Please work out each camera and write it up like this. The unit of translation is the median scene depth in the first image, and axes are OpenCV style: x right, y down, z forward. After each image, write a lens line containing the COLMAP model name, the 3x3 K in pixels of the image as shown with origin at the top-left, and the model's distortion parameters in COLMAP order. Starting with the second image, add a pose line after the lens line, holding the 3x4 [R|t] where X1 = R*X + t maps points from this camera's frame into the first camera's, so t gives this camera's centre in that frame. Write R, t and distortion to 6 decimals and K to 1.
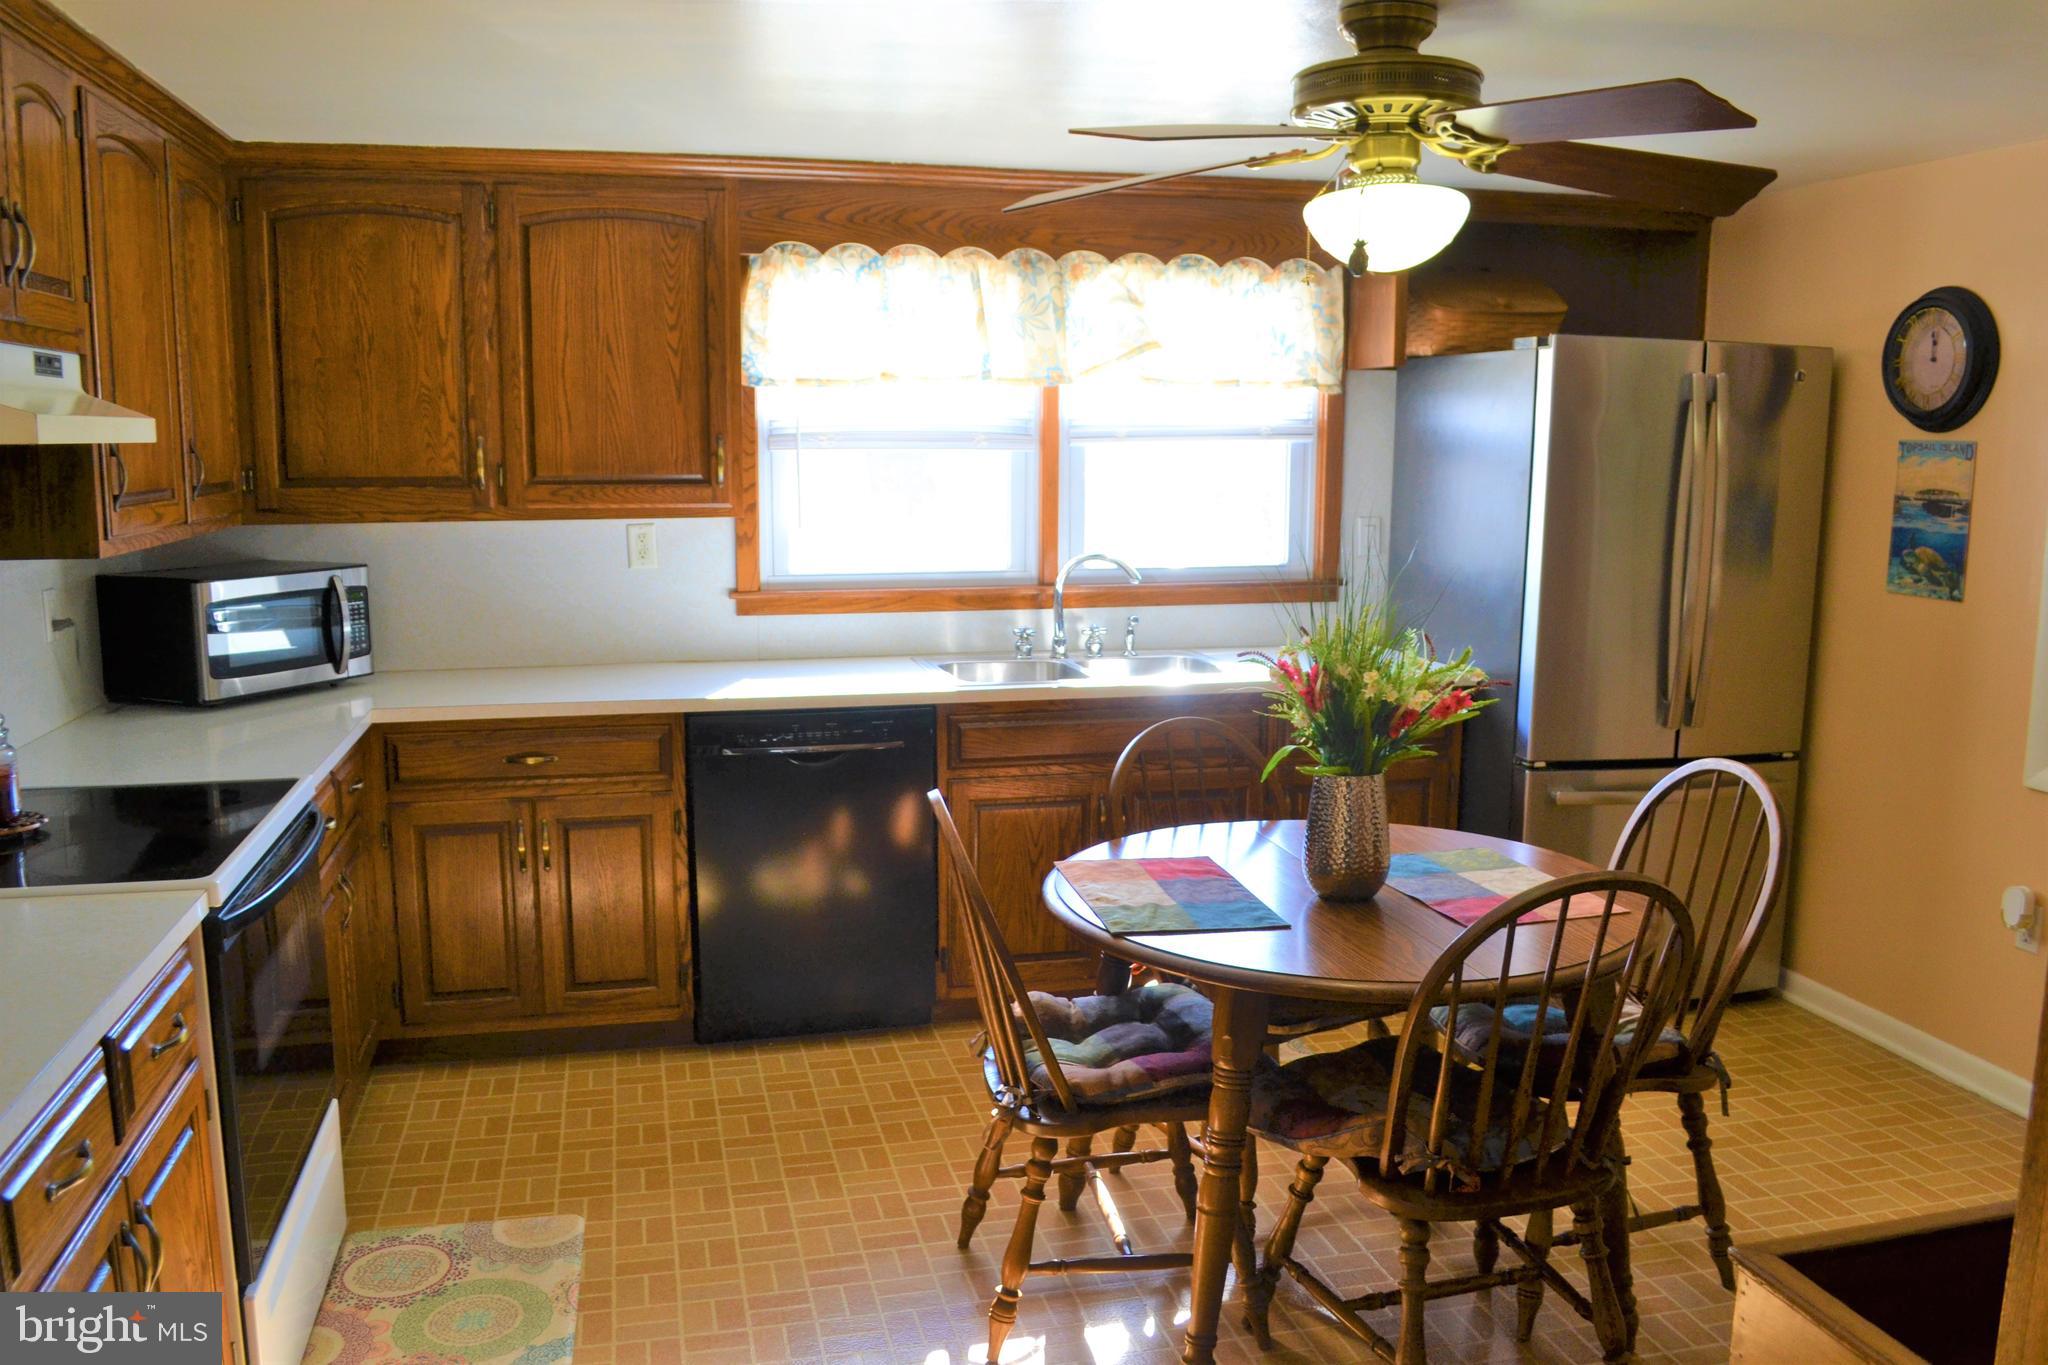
lens RADIAL K [[1638.2, 0, 1023.2], [0, 1638.2, 700.4], [0, 0, 1]] dist [-0.081938, 0.007287]
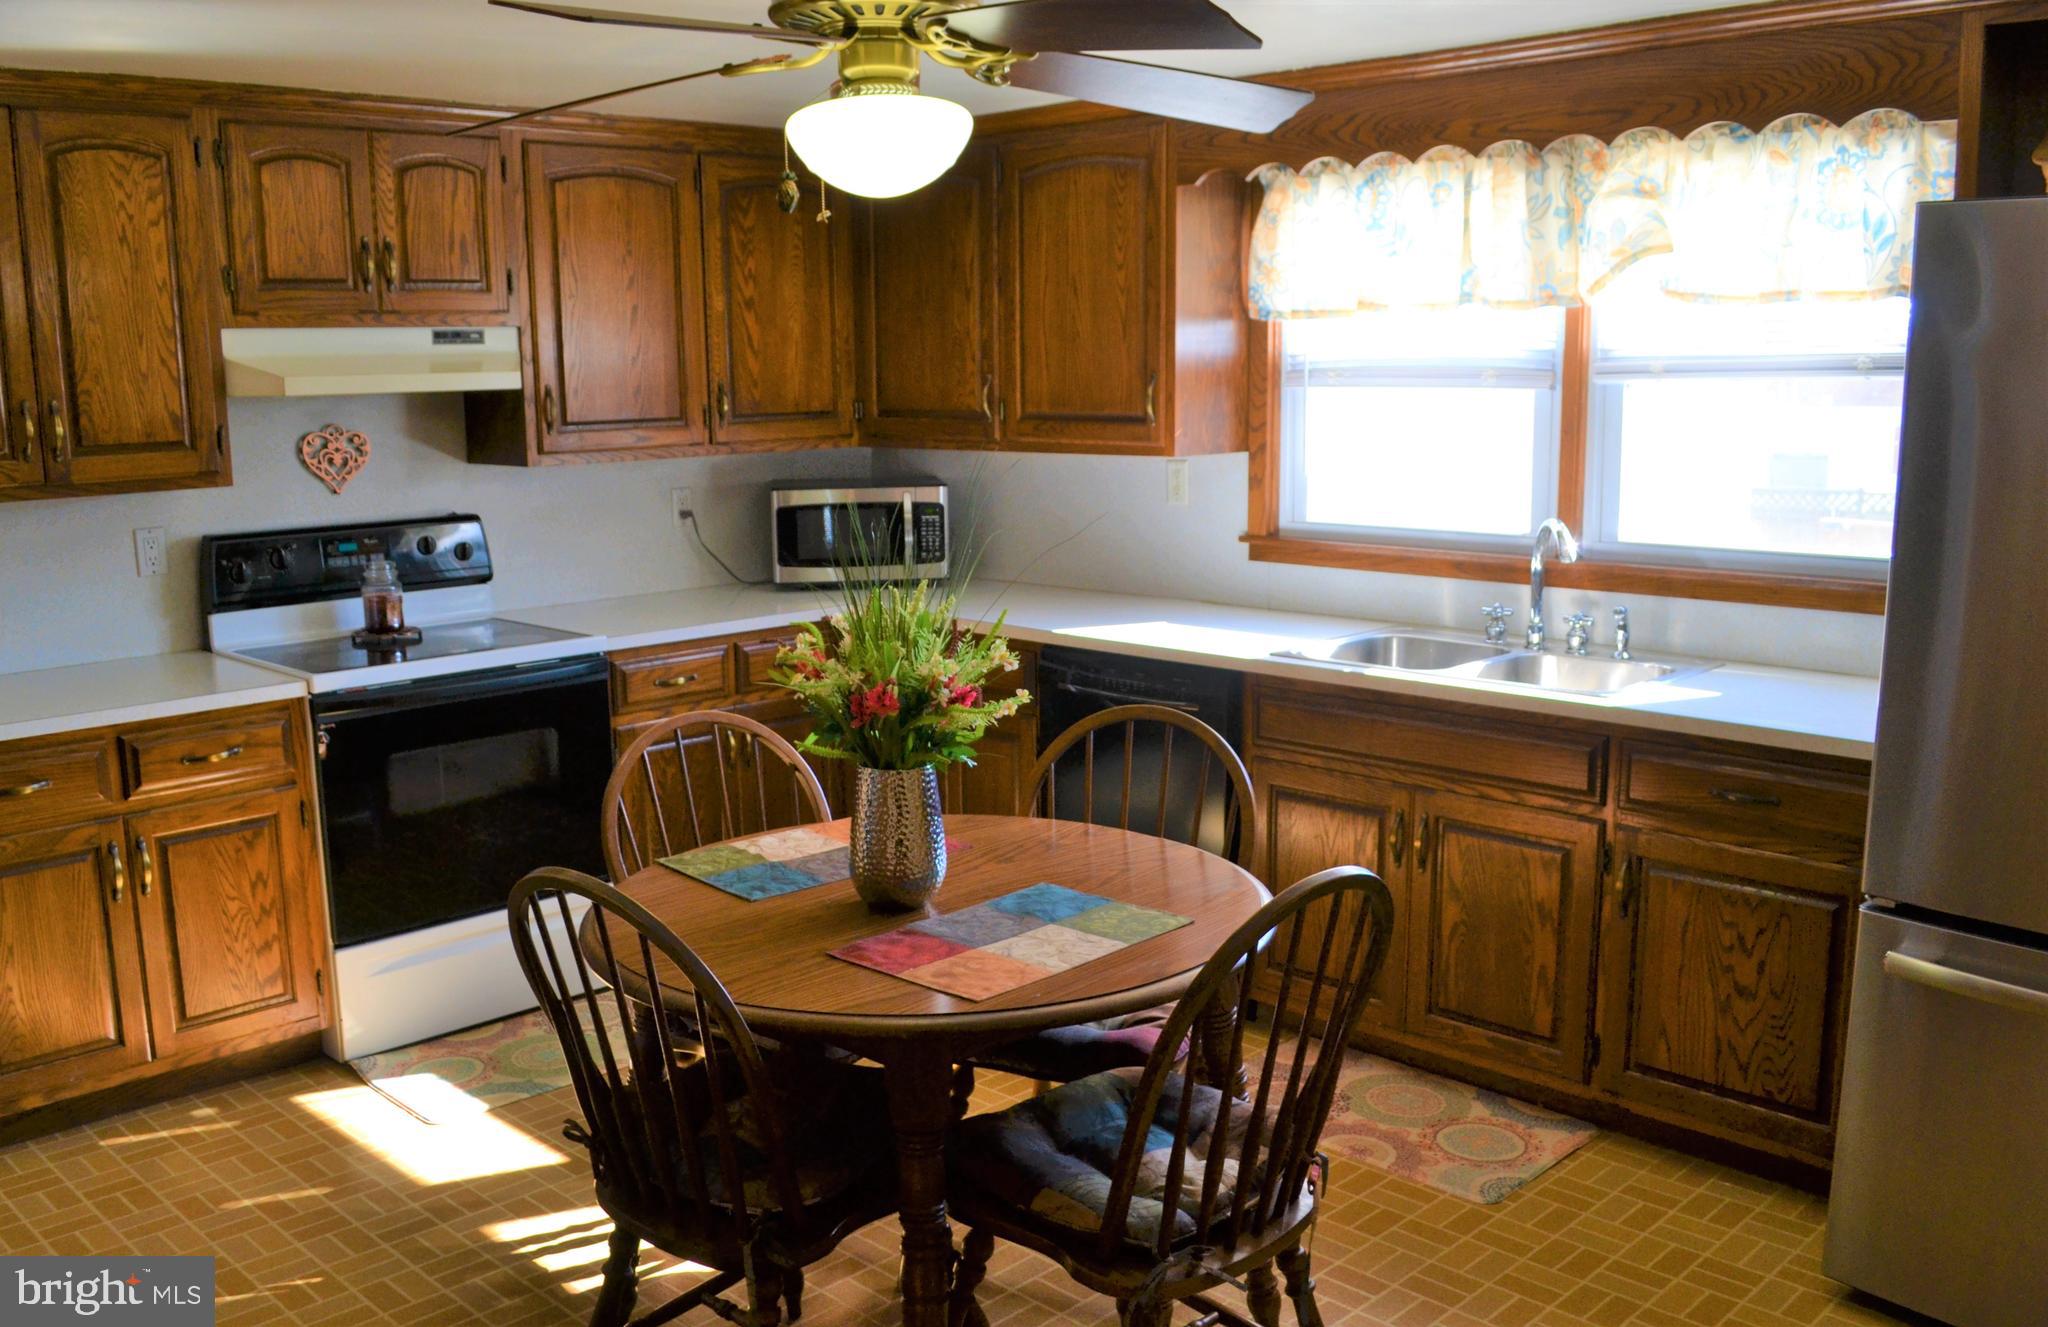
lens RADIAL K [[1808.9, 0, 998.3], [0, 1808.9, 685.7], [0, 0, 1]] dist [-0.043223, -0.004485]
pose [[0.512982, 0.143963, -0.846241, 0.728938], [-0.119413, 0.988219, 0.095729, -0.069885], [0.850053, 0.051945, 0.524130, 0.357888]]
